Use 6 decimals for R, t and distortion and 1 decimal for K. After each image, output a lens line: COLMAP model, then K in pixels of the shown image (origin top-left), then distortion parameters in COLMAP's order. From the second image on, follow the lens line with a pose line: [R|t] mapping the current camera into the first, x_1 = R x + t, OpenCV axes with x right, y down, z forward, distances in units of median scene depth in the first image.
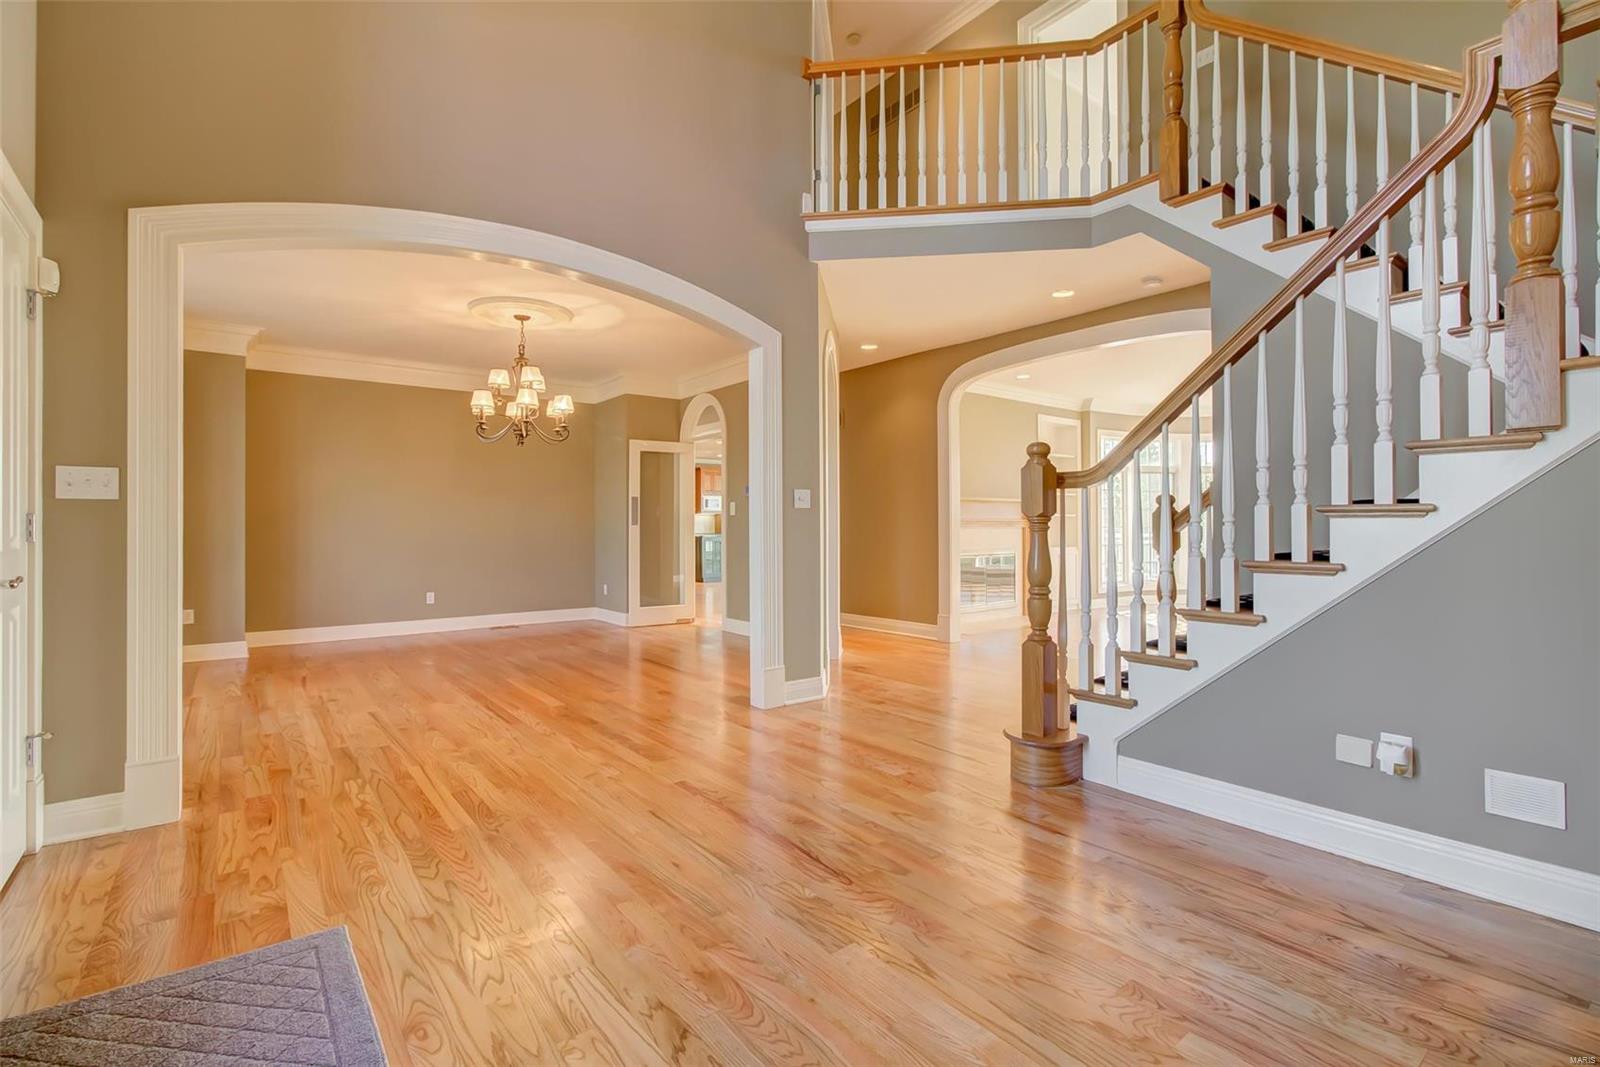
lens RADIAL K [[733.2, 0, 802.6], [0, 733.2, 517.6], [0, 0, 1]] dist [-0.000060, 0.000557]
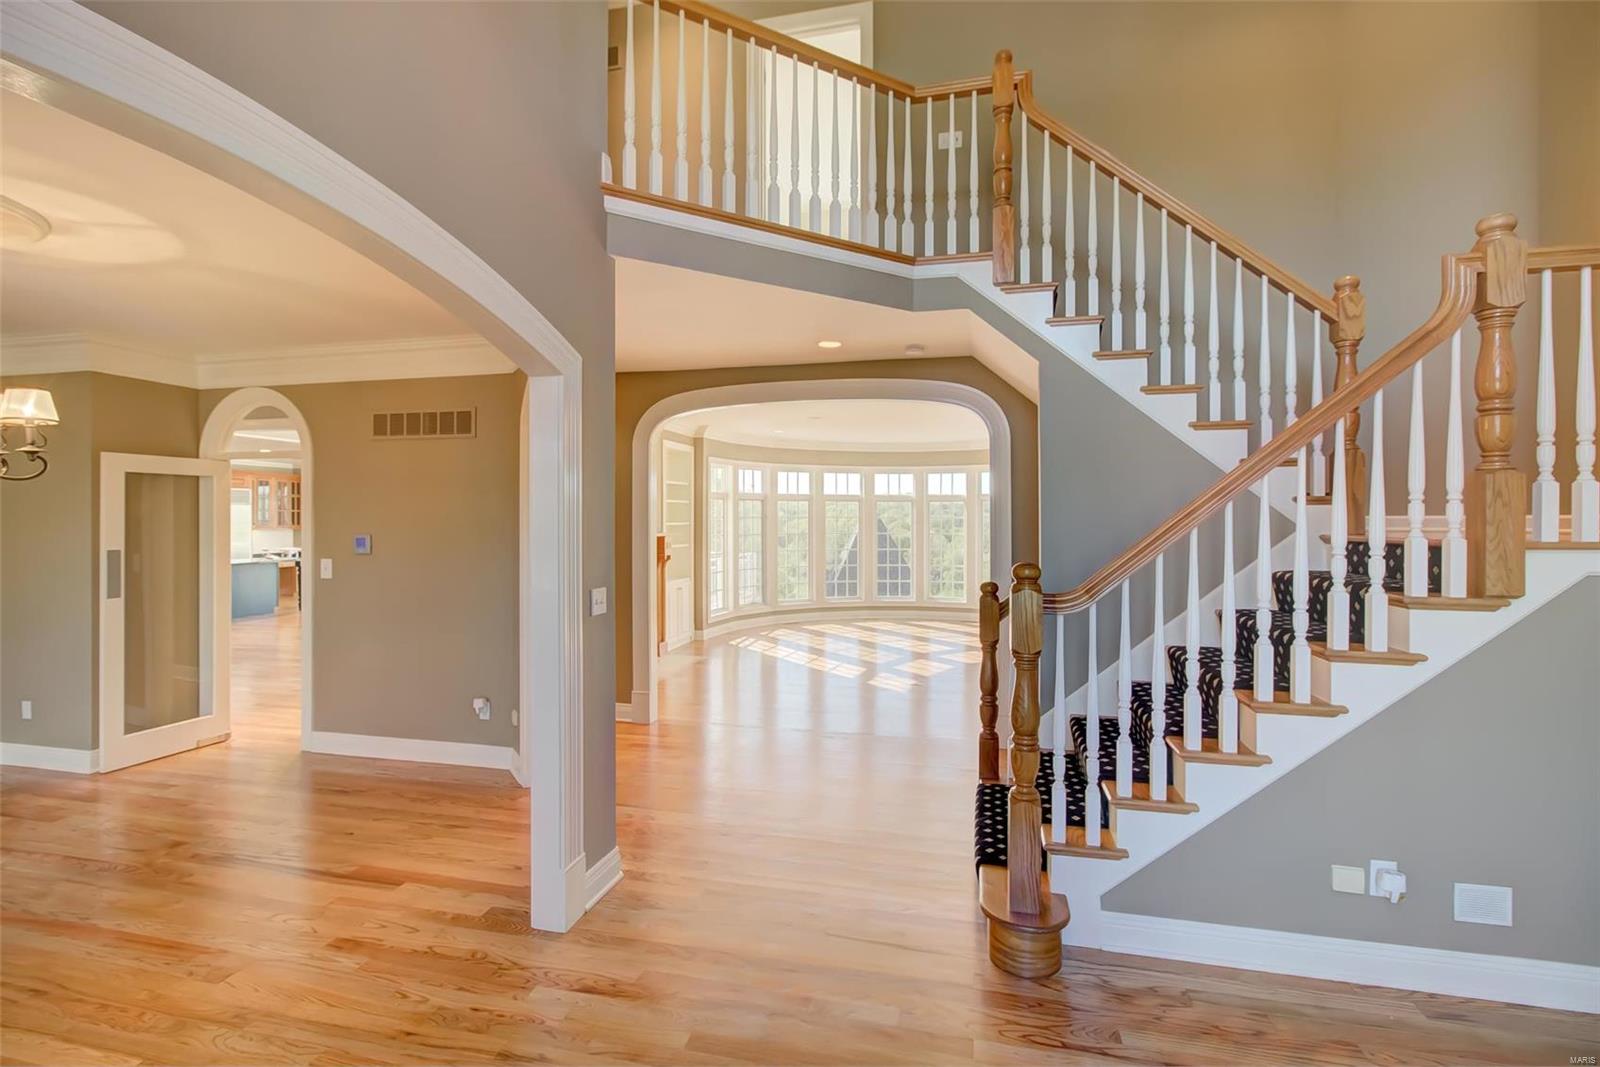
lens RADIAL K [[747.8, 0, 800.0], [0, 747.8, 533.5], [0, 0, 1]] dist [0.006685, 0.000726]
pose [[0.789413, -0.006762, 0.613825, -0.282819], [-0.009813, 0.999673, 0.023632, -0.105680], [-0.613784, -0.024679, 0.789088, 0.325988]]
